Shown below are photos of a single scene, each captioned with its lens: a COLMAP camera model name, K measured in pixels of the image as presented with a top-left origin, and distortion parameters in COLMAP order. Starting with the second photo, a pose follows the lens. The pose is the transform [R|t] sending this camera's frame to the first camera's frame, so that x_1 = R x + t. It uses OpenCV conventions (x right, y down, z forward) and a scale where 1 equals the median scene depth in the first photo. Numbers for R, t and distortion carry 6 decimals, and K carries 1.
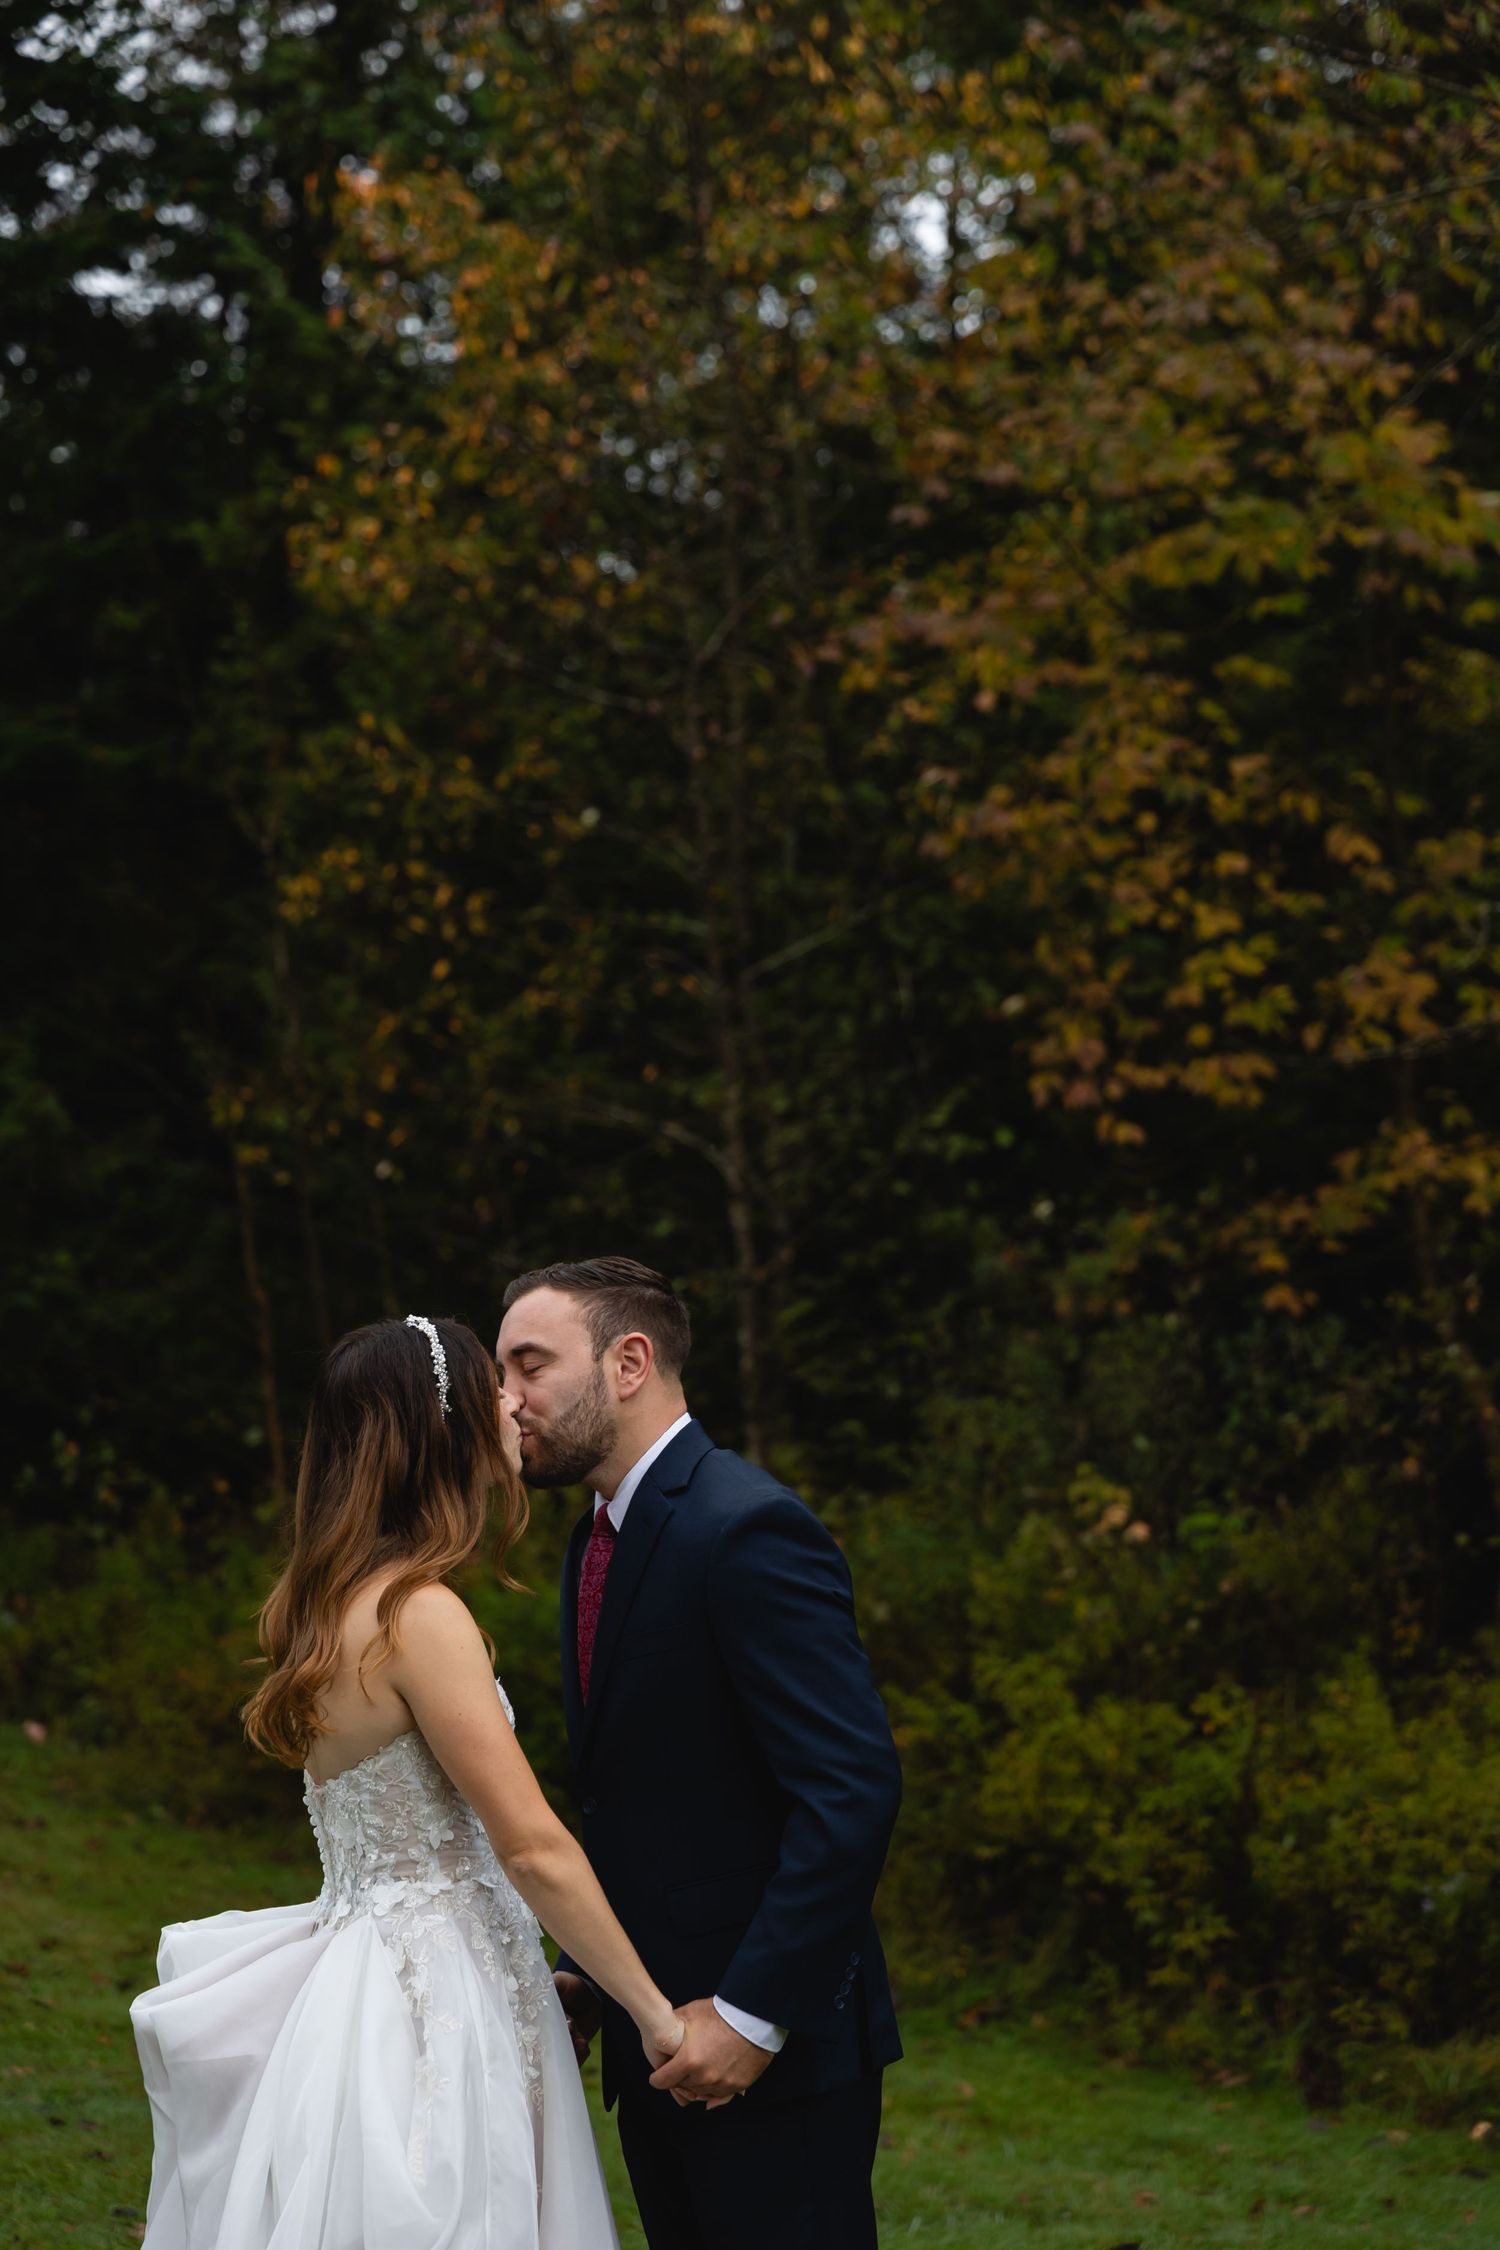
lens RADIAL K [[4211.5, 0, 762.7], [0, 4211.5, 1125.4], [0, 0, 1]] dist [-0.010965, 0.000000]
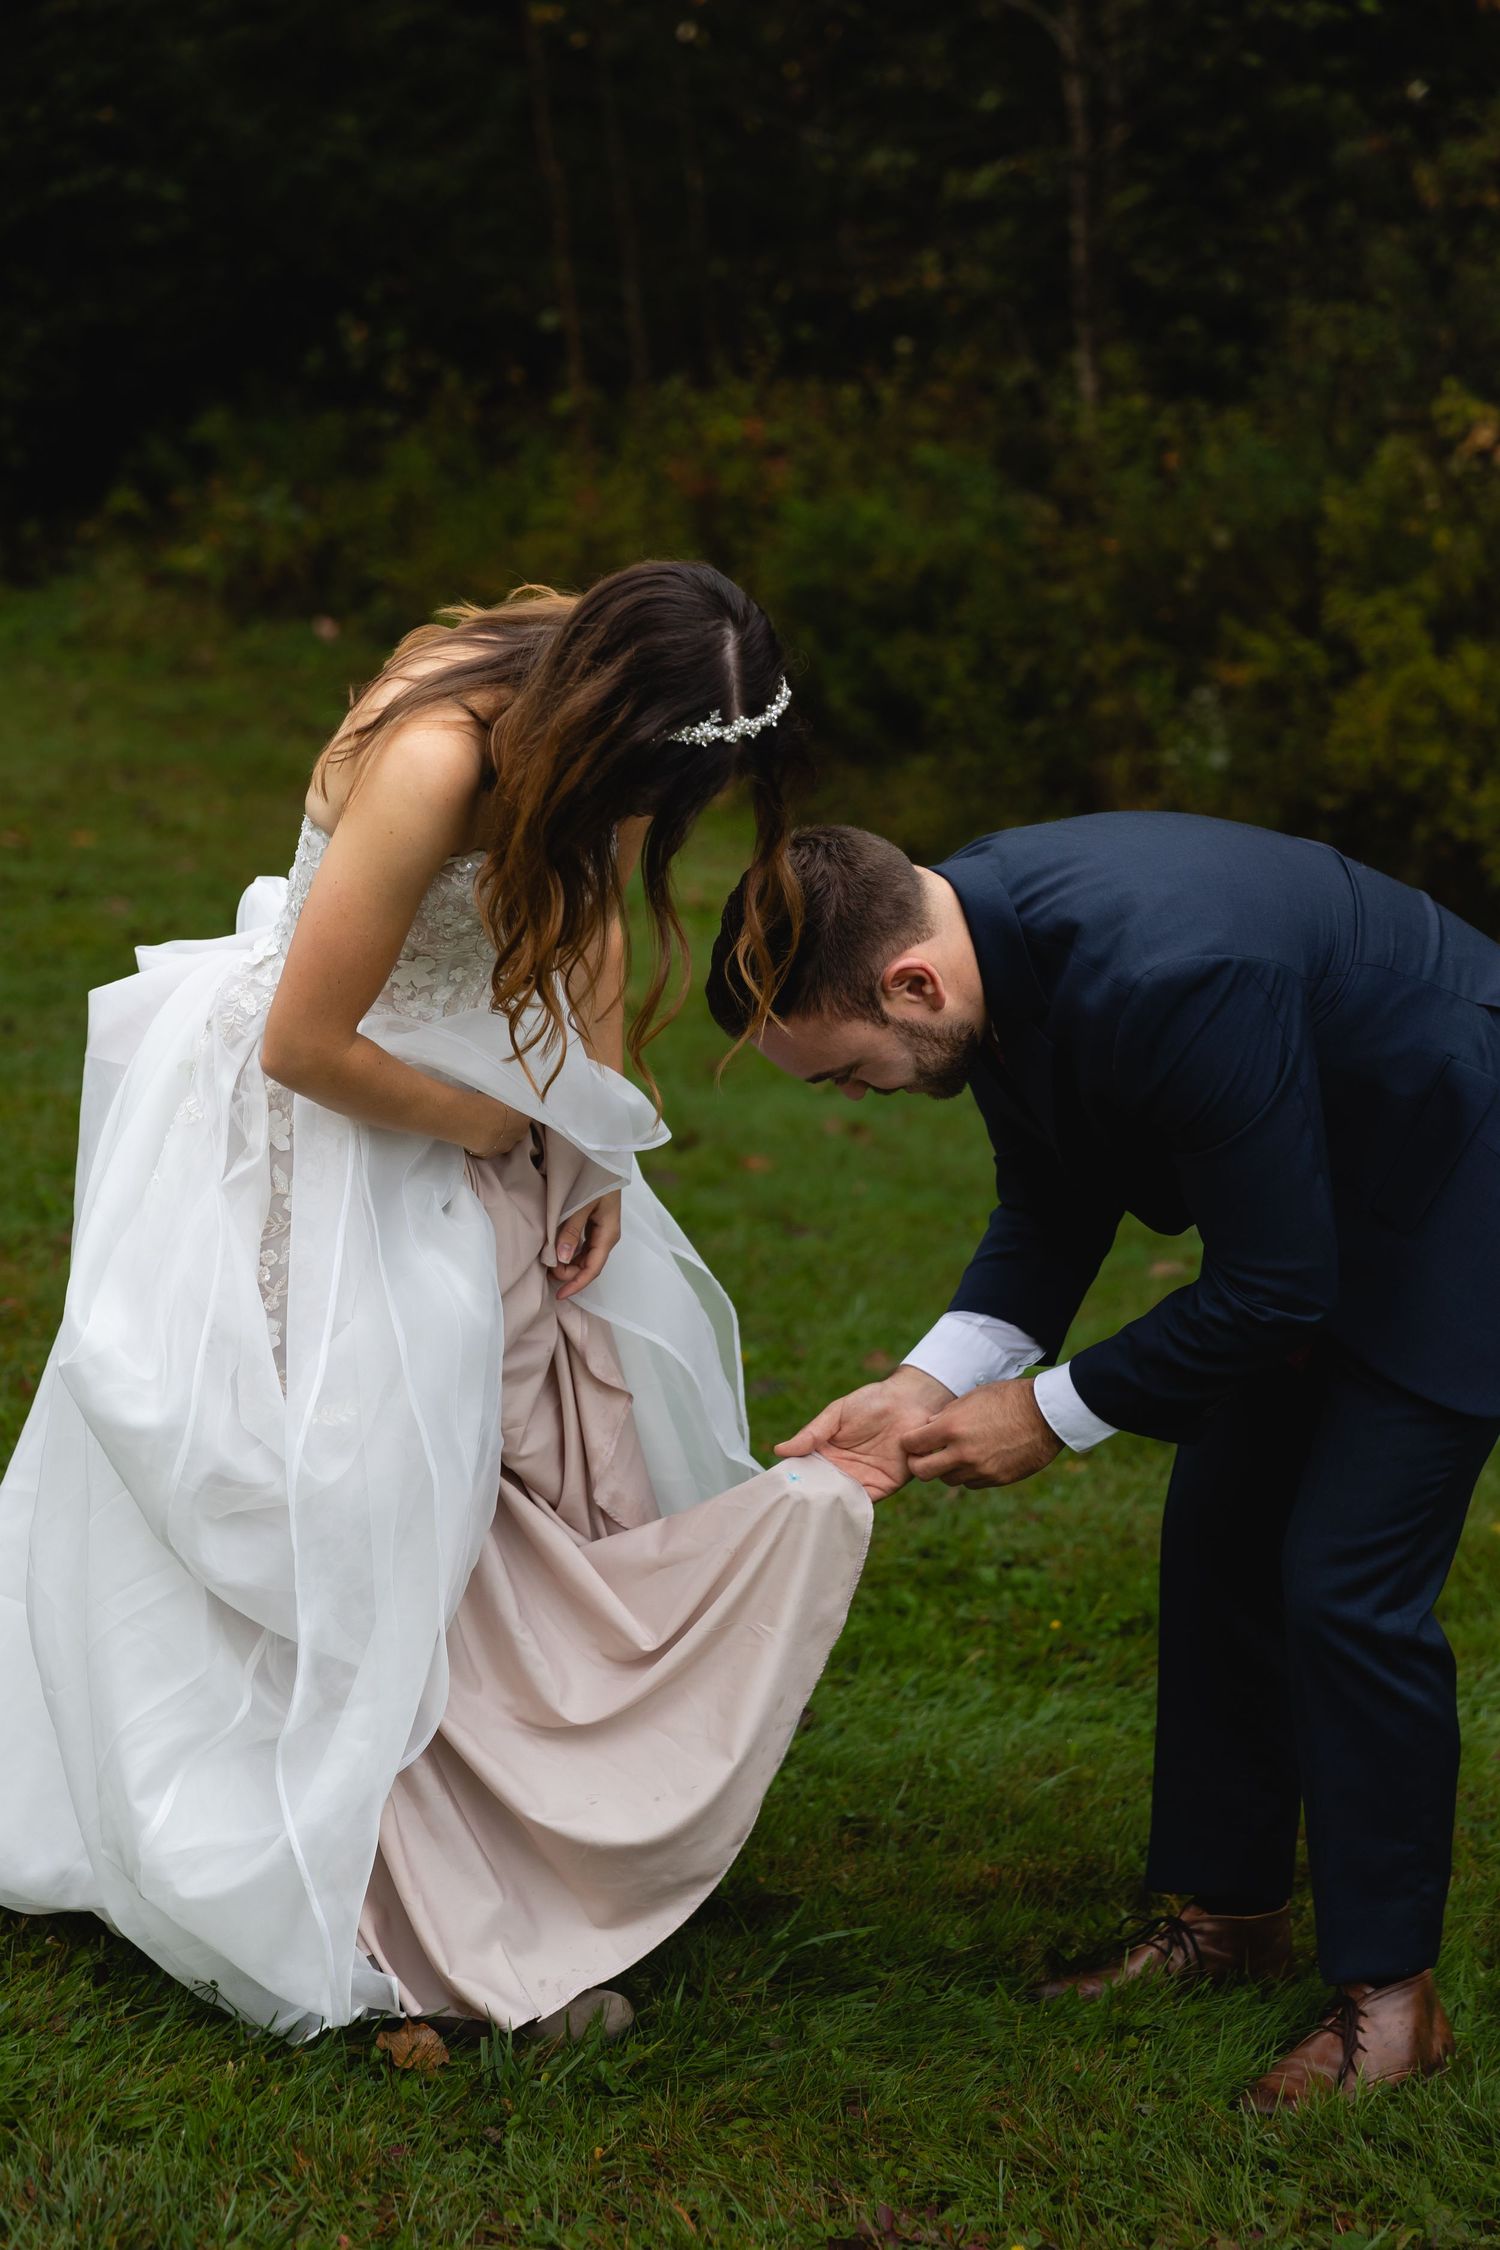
lens RADIAL K [[4211.5, 0, 761.8], [0, 4211.5, 1139.1], [0, 0, 1]] dist [-0.010965, 0.000000]
pose [[0.997364, 0.025137, -0.068068, -0.005926], [-0.006017, 0.963500, 0.267640, -0.003653], [0.072311, -0.266525, 0.961112, 0.063932]]
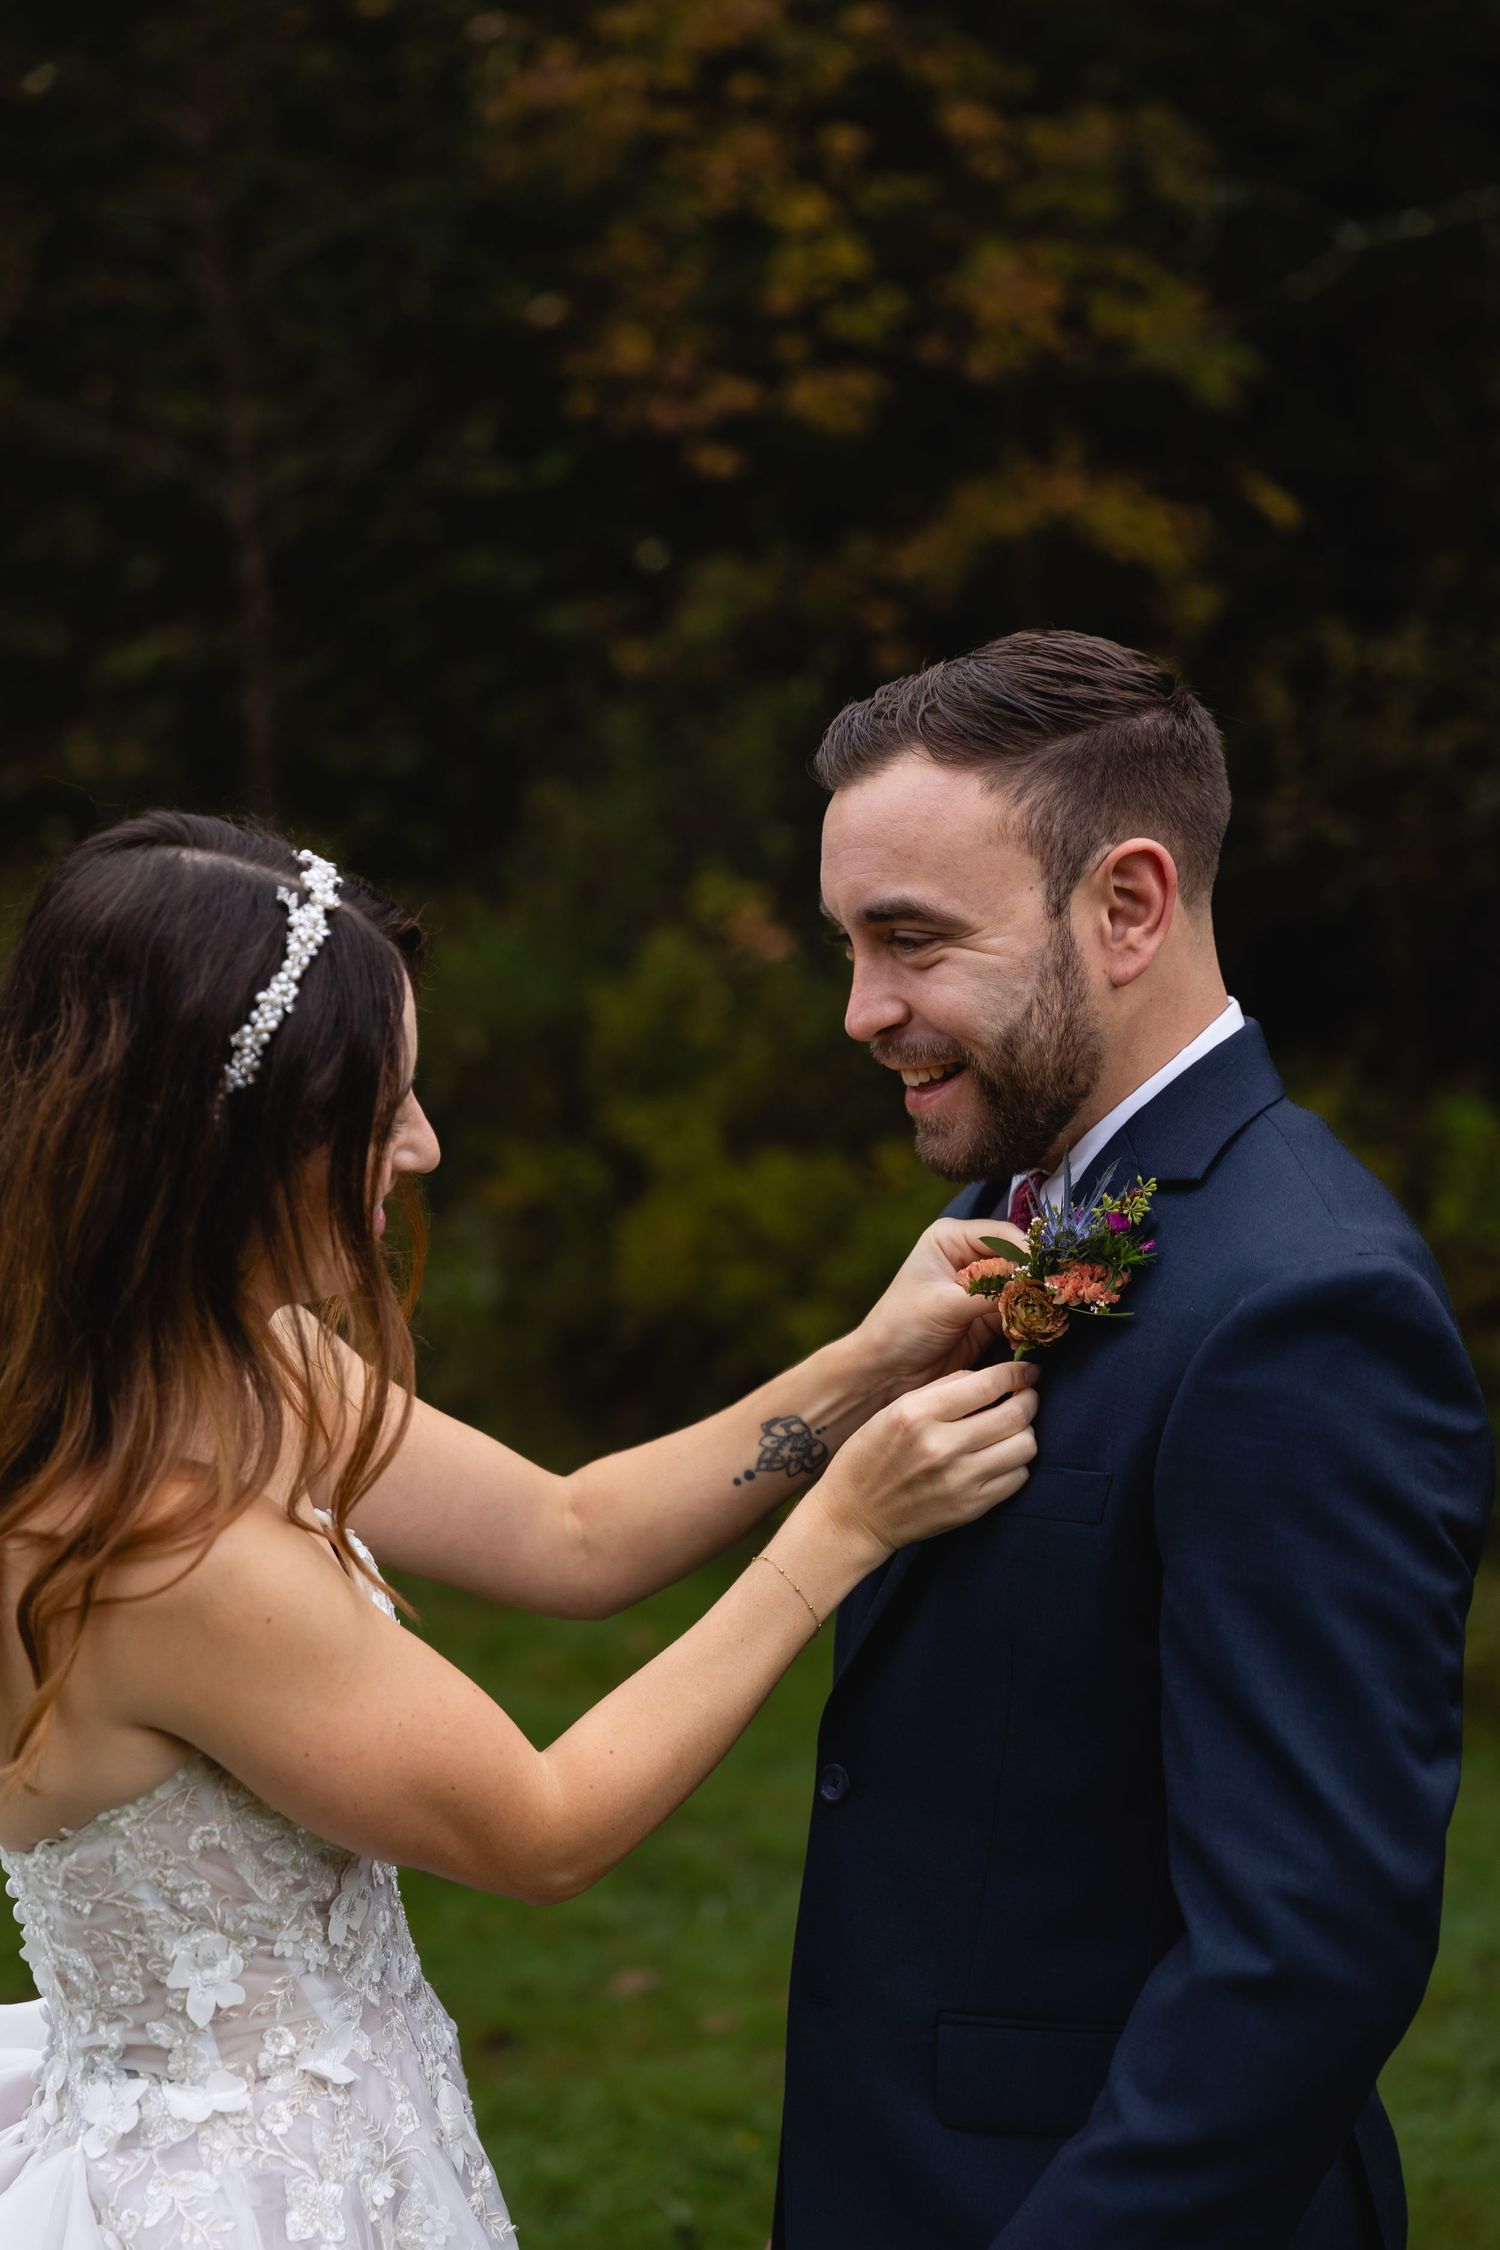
lens RADIAL K [[4211.5, 0, 748.7], [0, 4211.5, 1124.6], [0, 0, 1]] dist [-0.010965, 0.000000]
pose [[0.987901, -0.017297, 0.154120, -0.042389], [-0.006728, 0.988046, 0.154015, 0.003058], [-0.154941, -0.153188, 0.975975, 0.166274]]
